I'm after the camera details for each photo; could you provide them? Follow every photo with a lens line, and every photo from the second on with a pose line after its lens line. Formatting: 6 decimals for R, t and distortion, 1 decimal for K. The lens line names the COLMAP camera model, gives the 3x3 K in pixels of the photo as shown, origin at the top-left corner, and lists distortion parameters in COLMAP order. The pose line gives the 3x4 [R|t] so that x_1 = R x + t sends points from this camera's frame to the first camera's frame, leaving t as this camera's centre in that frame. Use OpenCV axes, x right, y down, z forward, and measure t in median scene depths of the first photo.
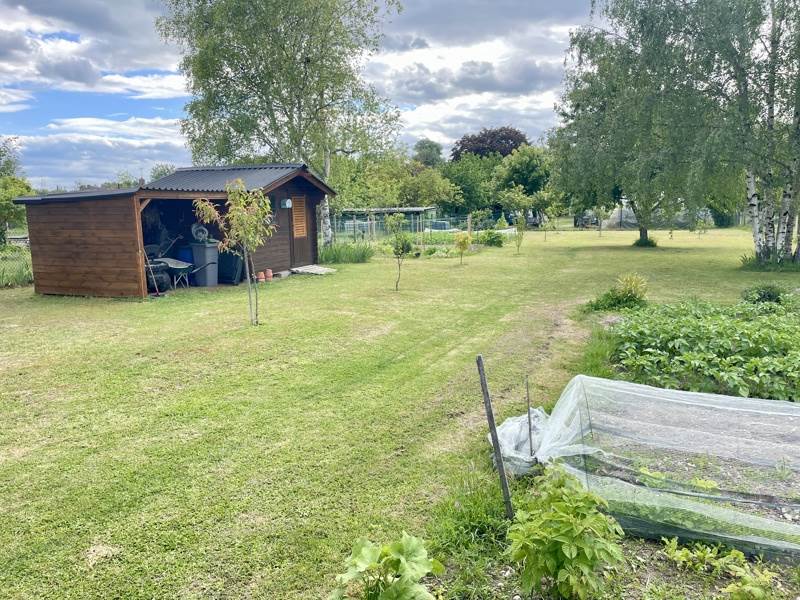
lens RADIAL K [[592.3, 0, 400.0], [0, 592.3, 300.0], [0, 0, 1]] dist [-0.002560, -0.008170]
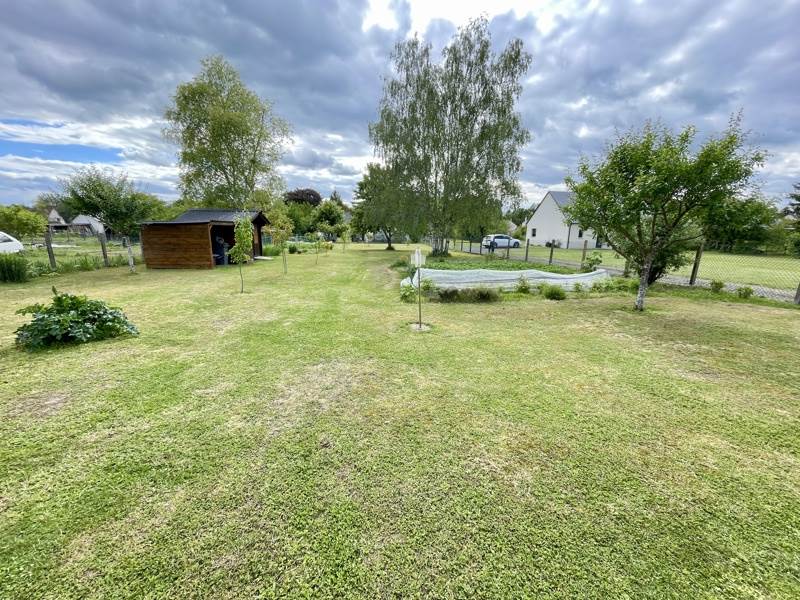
lens RADIAL K [[320.7, 0, 400.0], [0, 320.7, 300.0], [0, 0, 1]] dist [-0.025734, 0.000186]
pose [[0.892379, -0.064361, 0.446673, -0.083197], [0.039387, 0.997109, 0.064984, 0.016807], [-0.449564, -0.040397, 0.892334, -0.108056]]
